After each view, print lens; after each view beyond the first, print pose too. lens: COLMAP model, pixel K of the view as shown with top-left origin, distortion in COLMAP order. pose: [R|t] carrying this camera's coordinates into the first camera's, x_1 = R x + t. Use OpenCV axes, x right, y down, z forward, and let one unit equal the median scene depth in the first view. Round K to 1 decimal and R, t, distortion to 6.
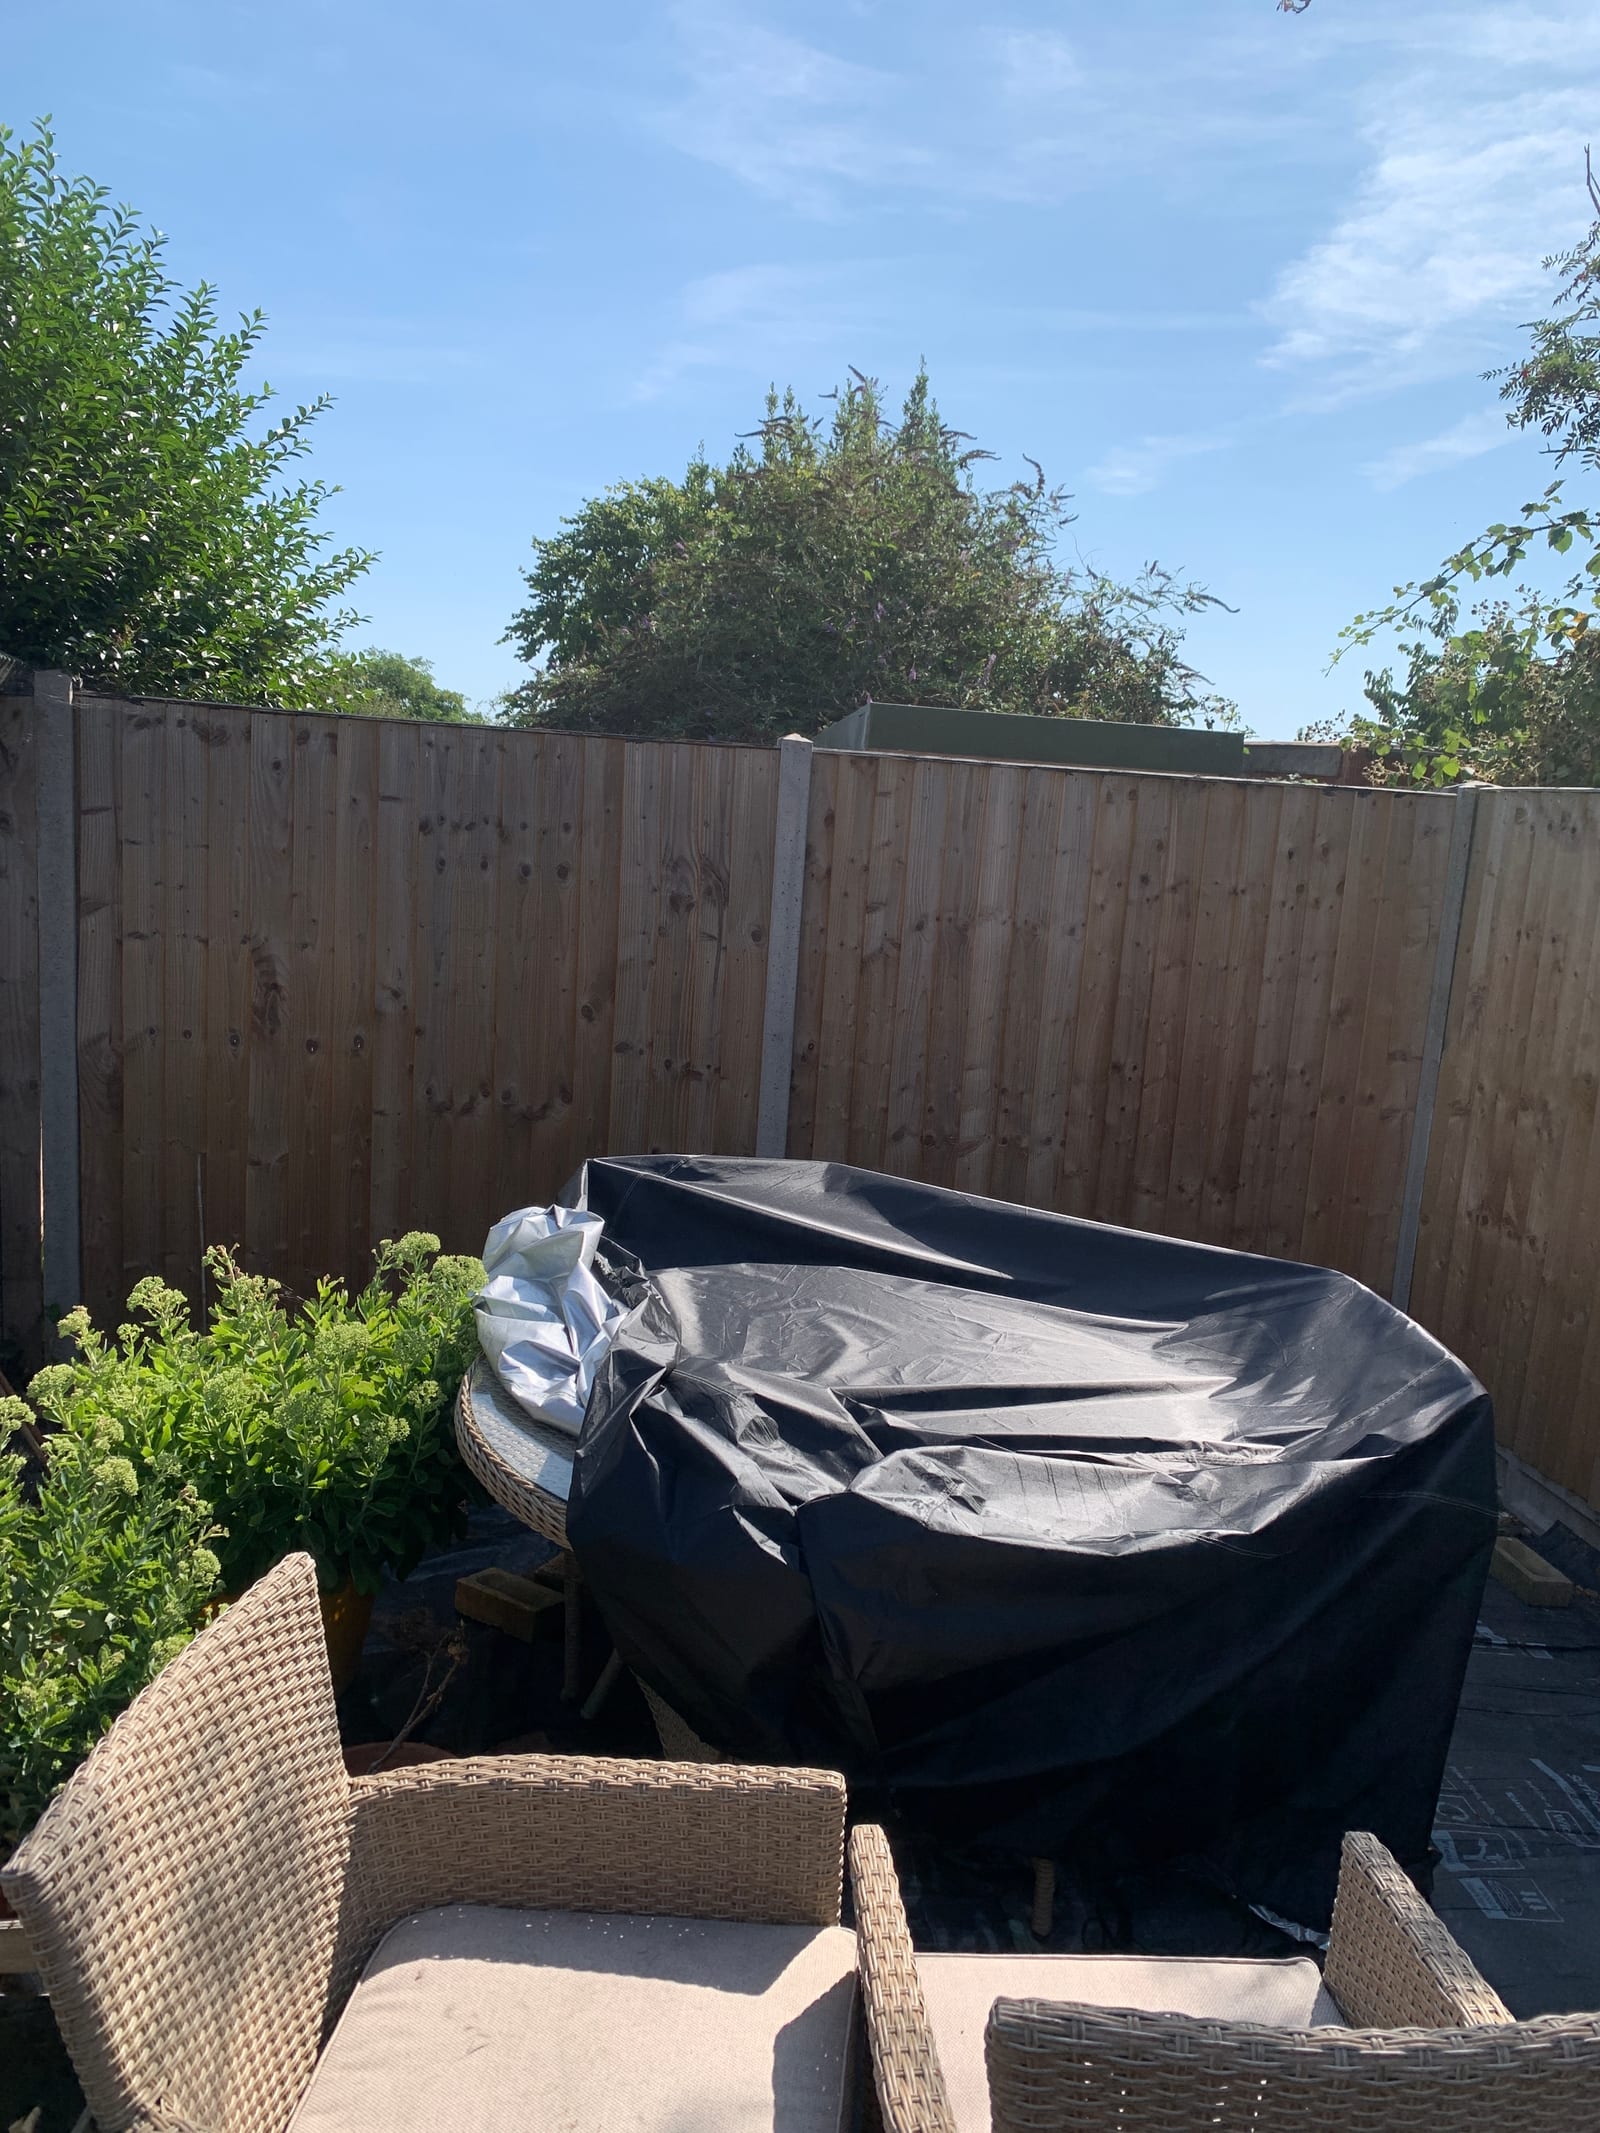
lens RADIAL K [[1669.8, 0, 803.6], [0, 1669.8, 1111.0], [0, 0, 1]] dist [0.031650, -0.004352]
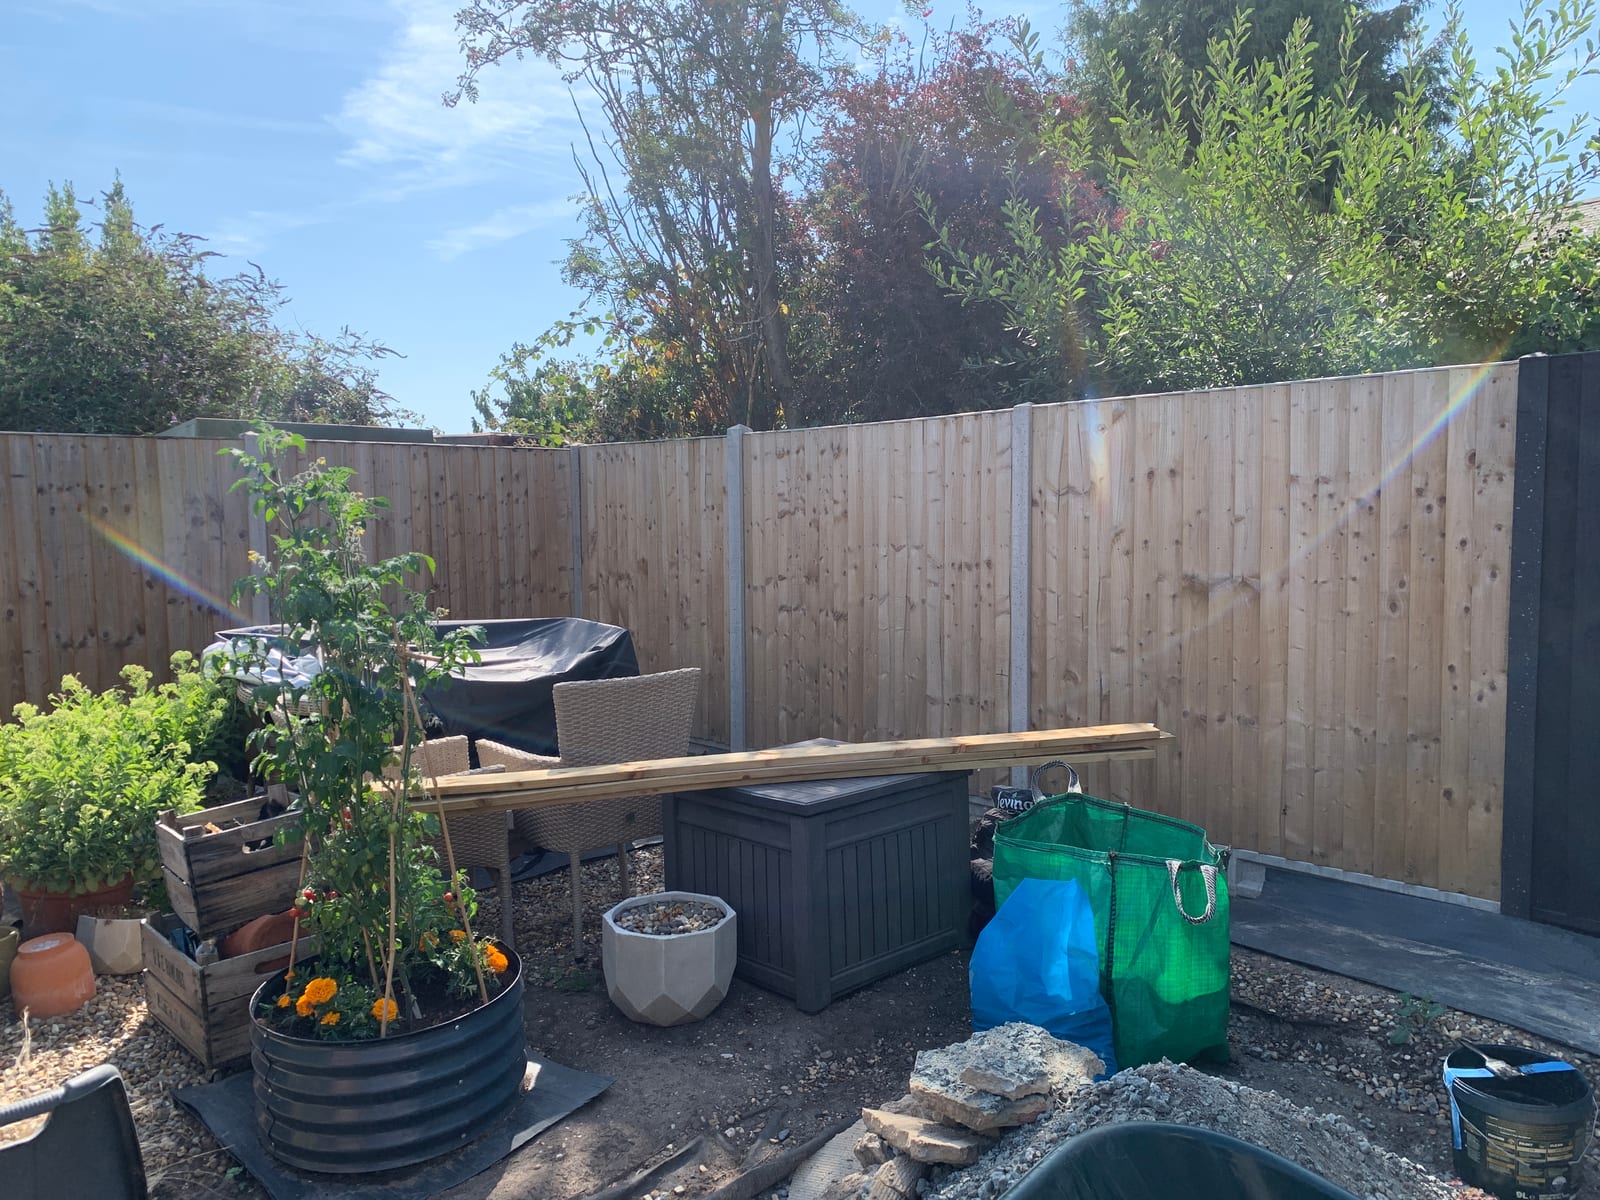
lens RADIAL K [[1224.5, 0, 801.0], [0, 1224.5, 600.1], [0, 0, 1]] dist [-0.006481, 0.001283]
pose [[0.834994, -0.111332, 0.538879, -0.229544], [0.157950, 0.986599, -0.040913, 0.112981], [-0.527103, 0.119278, 0.841389, -0.455395]]
